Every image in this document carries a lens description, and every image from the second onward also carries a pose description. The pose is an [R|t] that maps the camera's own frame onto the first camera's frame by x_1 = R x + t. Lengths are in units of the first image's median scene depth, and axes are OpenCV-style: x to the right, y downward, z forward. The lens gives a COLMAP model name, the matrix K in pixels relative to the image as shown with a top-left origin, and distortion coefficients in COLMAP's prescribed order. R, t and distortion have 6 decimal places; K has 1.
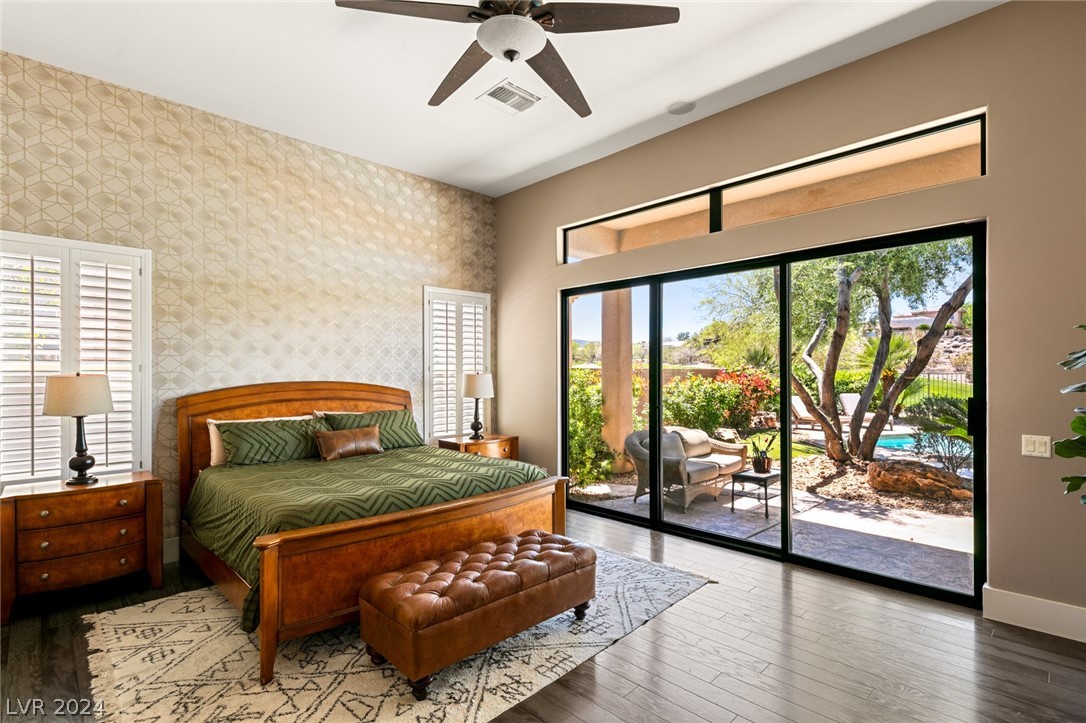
lens RADIAL K [[523.3, 0, 543.0], [0, 523.3, 366.8], [0, 0, 1]] dist [-0.009595, -0.000221]
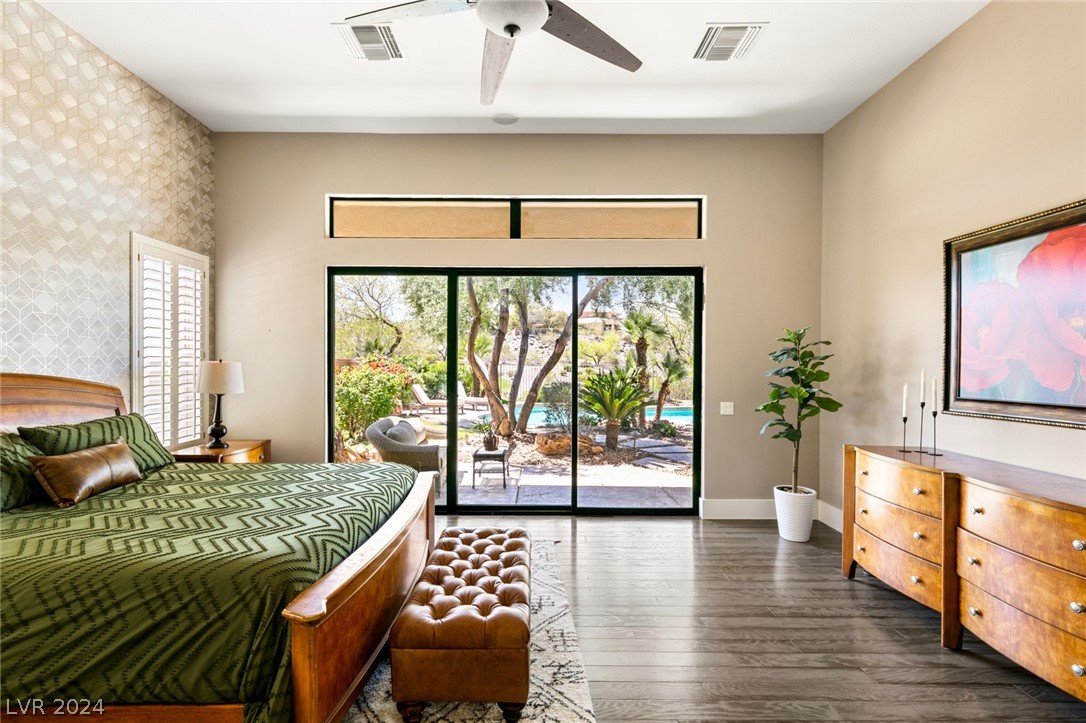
lens RADIAL K [[519.8, 0, 543.0], [0, 519.8, 361.5], [0, 0, 1]] dist [-0.000960, -0.000943]
pose [[0.693192, 0.009209, 0.720694, -0.343910], [-0.015543, 0.999877, 0.002173, 0.004063], [-0.720585, -0.012708, 0.693250, 0.141215]]
